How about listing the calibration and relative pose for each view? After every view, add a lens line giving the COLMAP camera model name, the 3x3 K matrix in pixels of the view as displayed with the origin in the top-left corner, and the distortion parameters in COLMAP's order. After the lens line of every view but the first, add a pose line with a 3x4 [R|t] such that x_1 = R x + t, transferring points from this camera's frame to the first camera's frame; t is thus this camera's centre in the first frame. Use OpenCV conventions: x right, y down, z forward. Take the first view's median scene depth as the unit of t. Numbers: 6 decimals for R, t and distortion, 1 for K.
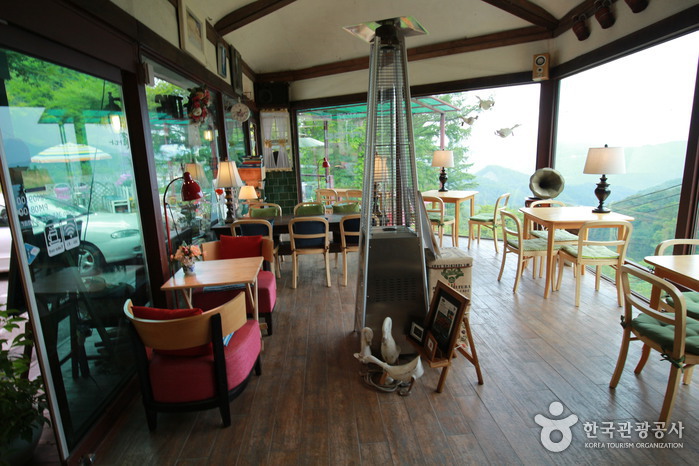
lens RADIAL K [[374.7, 0, 351.6], [0, 374.7, 229.3], [0, 0, 1]] dist [-0.017425, -0.005249]
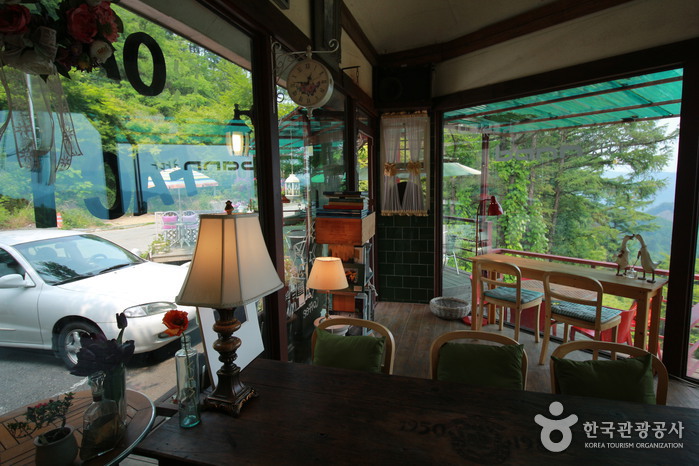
lens RADIAL K [[374.7, 0, 351.8], [0, 374.7, 230.3], [0, 0, 1]] dist [-0.017425, -0.005249]
pose [[0.938734, 0.060862, -0.339227, -0.165917], [-0.085894, 0.994540, -0.059259, -0.209007], [0.333769, 0.084766, 0.938836, 0.975578]]
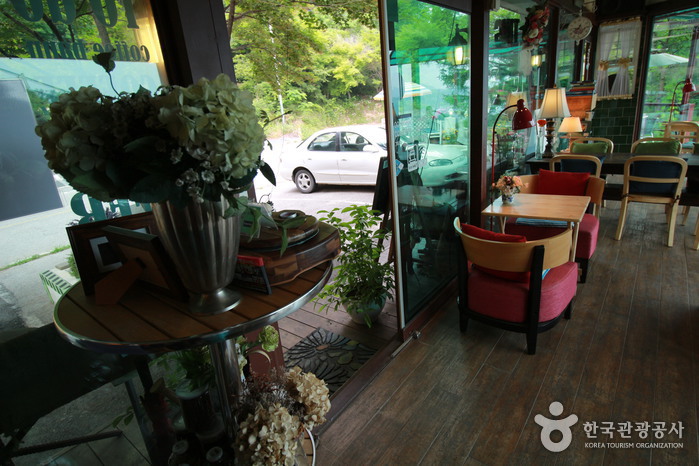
lens RADIAL K [[374.7, 0, 347.3], [0, 374.7, 229.2], [0, 0, 1]] dist [-0.017425, -0.005249]
pose [[0.721271, 0.184818, -0.667541, -0.044337], [-0.070447, 0.978321, 0.194745, 0.015938], [0.689061, -0.093438, 0.718654, -0.032427]]
